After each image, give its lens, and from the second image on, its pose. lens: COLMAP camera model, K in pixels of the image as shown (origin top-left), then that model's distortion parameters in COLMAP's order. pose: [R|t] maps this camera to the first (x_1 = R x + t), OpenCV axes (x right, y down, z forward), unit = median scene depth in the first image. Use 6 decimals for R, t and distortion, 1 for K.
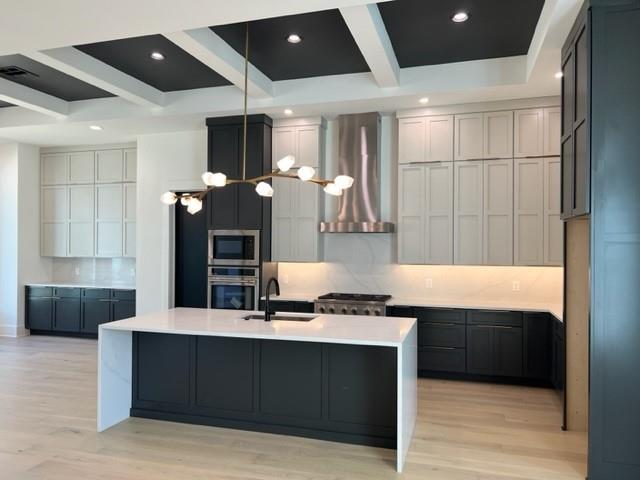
lens RADIAL K [[485.2, 0, 319.3], [0, 485.2, 244.9], [0, 0, 1]] dist [0.026514, -0.032318]
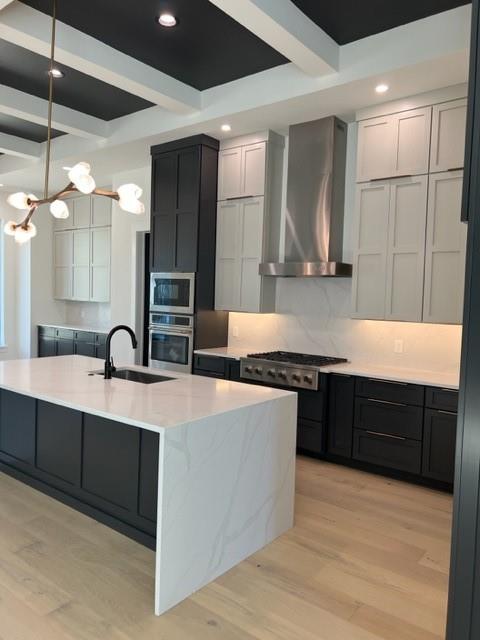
lens RADIAL K [[485.2, 0, 239.2], [0, 485.2, 321.6], [0, 0, 1]] dist [0.026514, -0.032318]
pose [[0.928628, 0.043964, -0.368397, 0.265087], [-0.026965, 0.998326, 0.051166, 0.010170], [0.370030, -0.037580, 0.928260, 0.222588]]
